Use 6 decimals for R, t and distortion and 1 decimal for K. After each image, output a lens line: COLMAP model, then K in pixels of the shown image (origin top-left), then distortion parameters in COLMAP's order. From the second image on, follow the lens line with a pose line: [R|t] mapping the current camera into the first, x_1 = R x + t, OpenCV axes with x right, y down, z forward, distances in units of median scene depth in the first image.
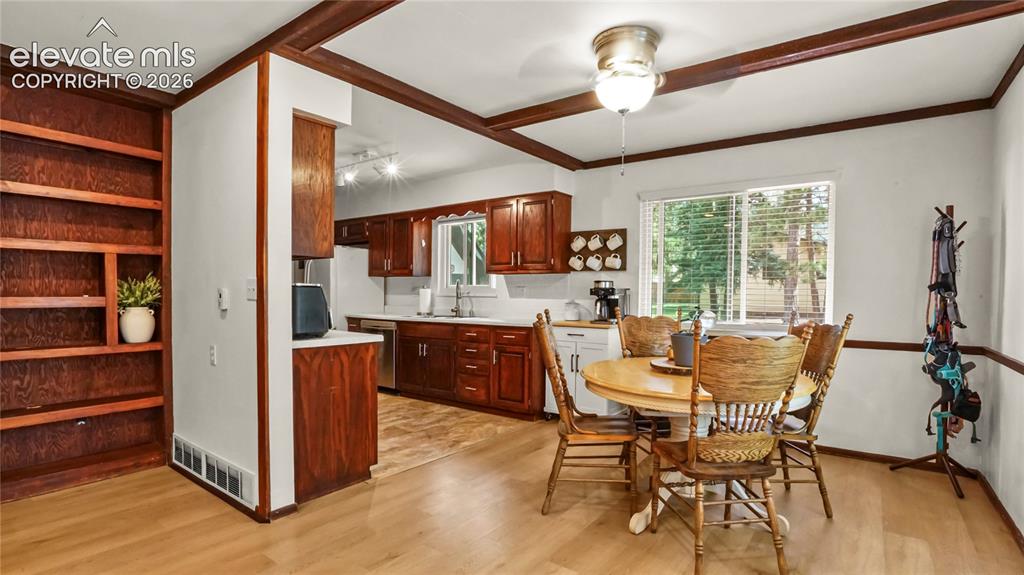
lens RADIAL K [[483.8, 0, 504.3], [0, 483.8, 292.4], [0, 0, 1]] dist [-0.026073, 0.000665]
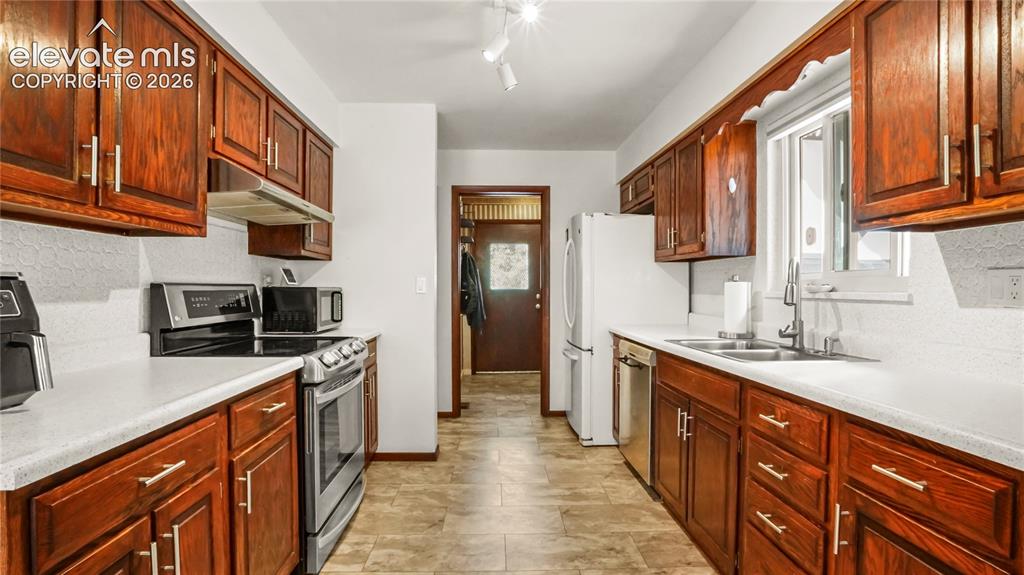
lens RADIAL K [[483.8, 0, 504.3], [0, 483.8, 292.4], [0, 0, 1]] dist [-0.026073, 0.000665]
pose [[0.646578, -0.008036, -0.762805, 0.057208], [0.009128, 0.999954, -0.002797, 0.001615], [0.762793, -0.005155, 0.646622, 0.639205]]
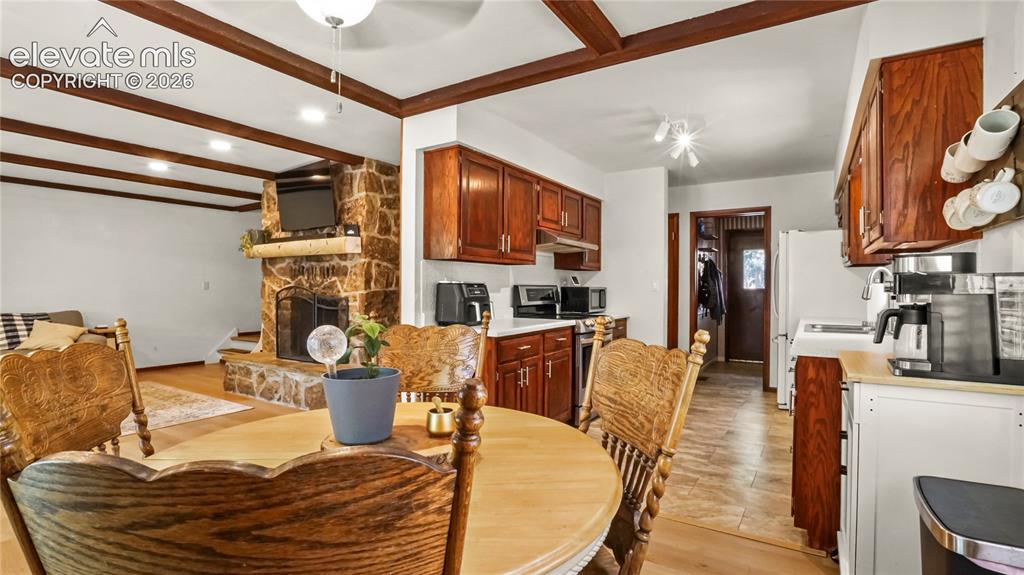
lens RADIAL K [[483.8, 0, 504.3], [0, 483.8, 292.4], [0, 0, 1]] dist [-0.026073, 0.000665]
pose [[0.096953, -0.004644, -0.995278, 0.462204], [-0.001658, 0.999987, -0.004827, 0.008014], [0.995288, 0.002119, 0.096944, 0.566393]]
